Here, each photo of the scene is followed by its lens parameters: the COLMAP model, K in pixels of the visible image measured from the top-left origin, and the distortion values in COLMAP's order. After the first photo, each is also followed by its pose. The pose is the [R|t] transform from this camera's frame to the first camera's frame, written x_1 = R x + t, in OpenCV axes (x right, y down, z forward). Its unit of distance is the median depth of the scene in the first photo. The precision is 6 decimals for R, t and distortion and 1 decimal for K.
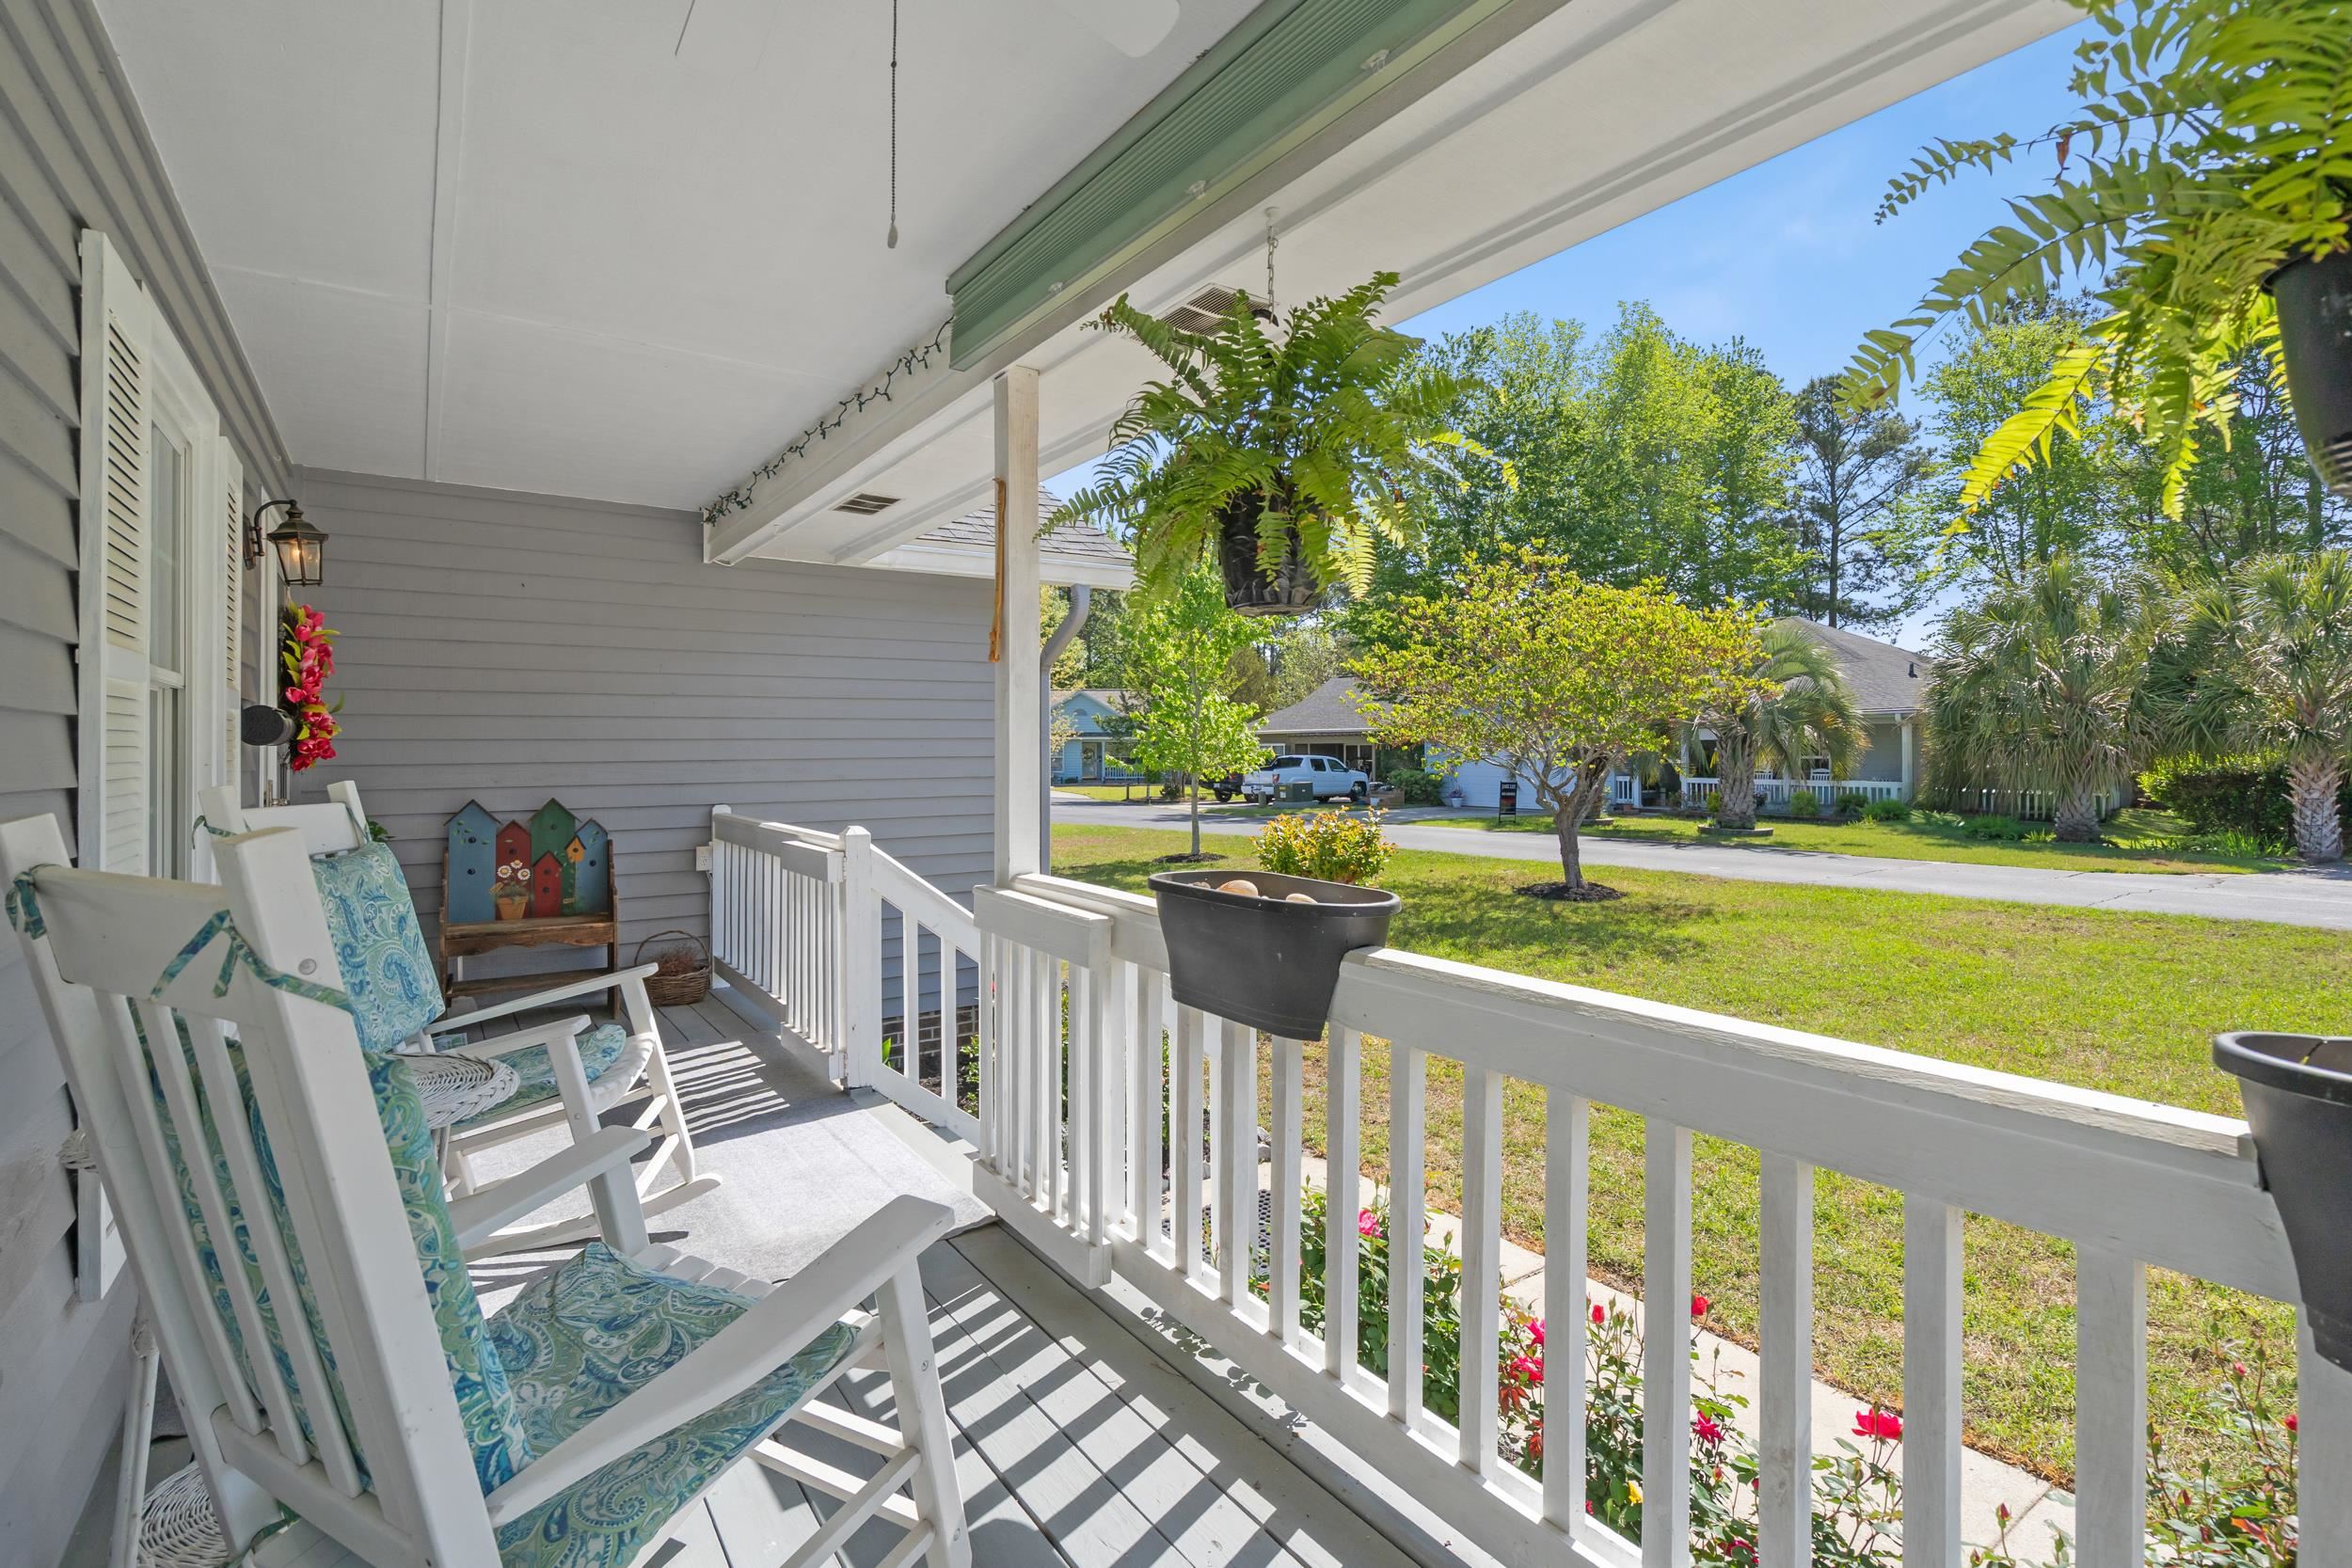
lens RADIAL K [[1065.2, 0, 1176.3], [0, 1065.2, 770.4], [0, 0, 1]] dist [-0.004846, 0.001632]
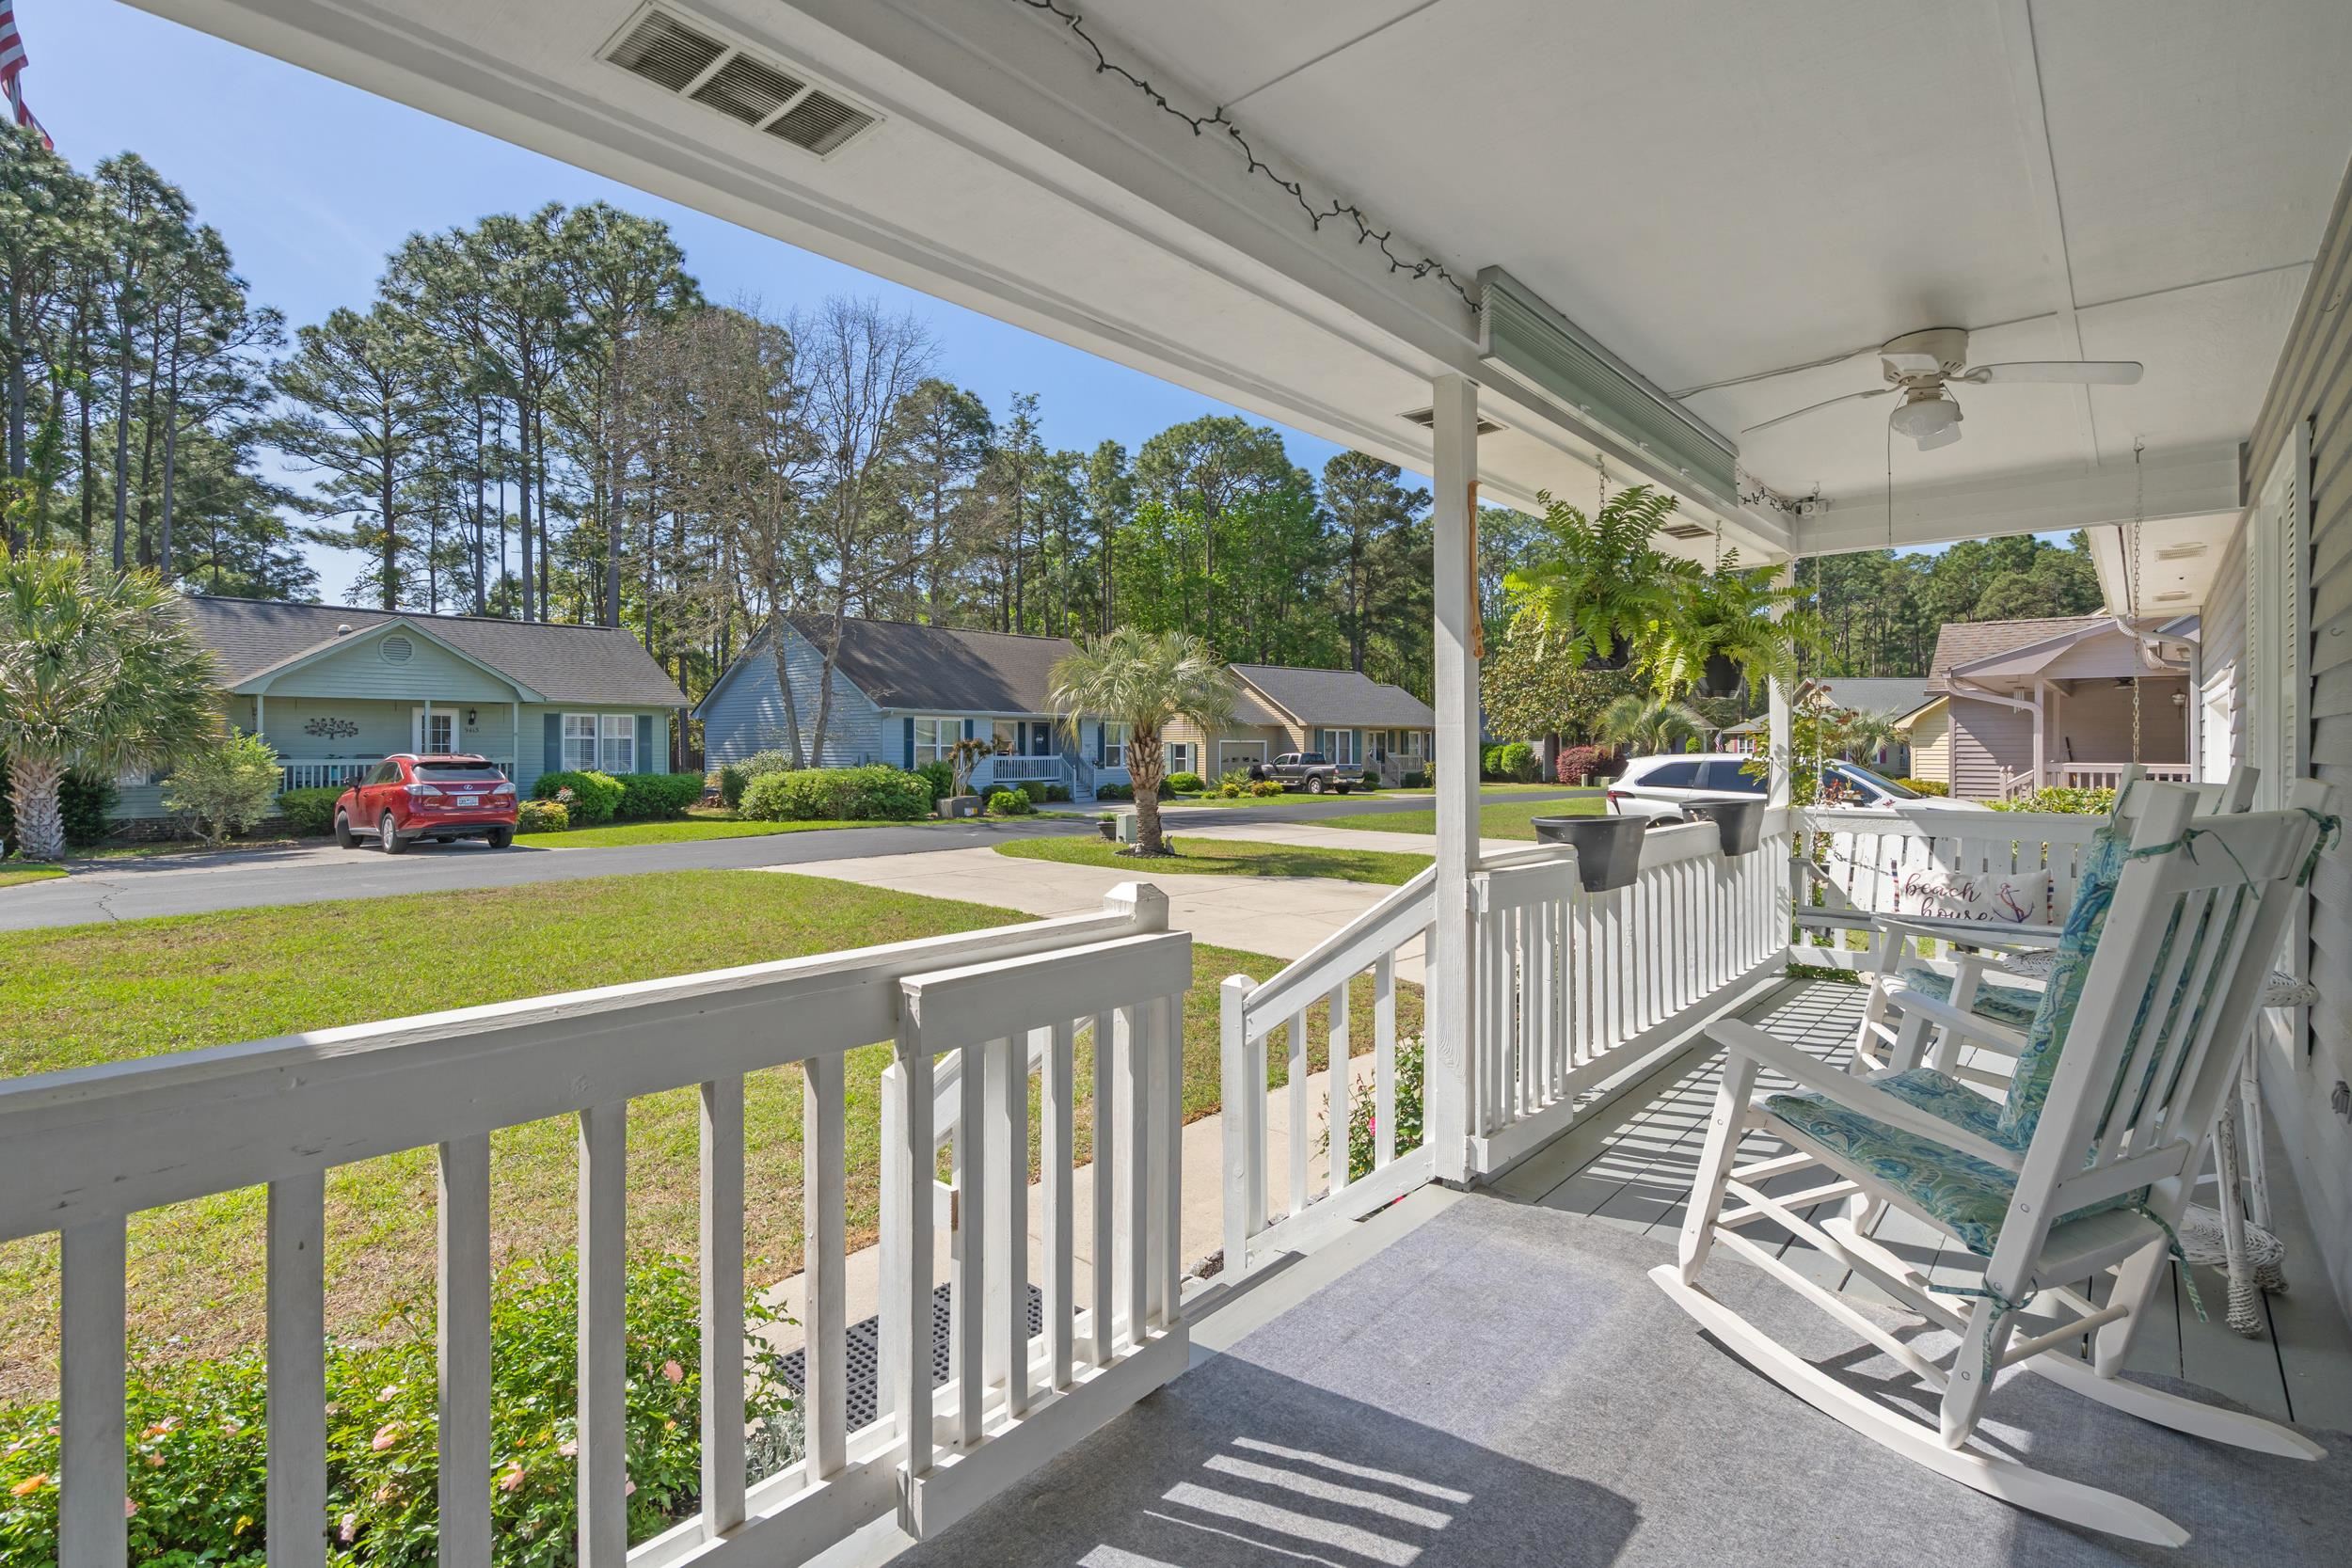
lens RADIAL K [[1065.2, 0, 1177.1], [0, 1065.2, 762.3], [0, 0, 1]] dist [-0.004846, 0.001632]
pose [[-0.212409, -0.005095, 0.977168, -1.365320], [0.013832, 0.999871, 0.008220, -0.007480], [-0.977083, 0.015262, -0.212311, 1.827906]]
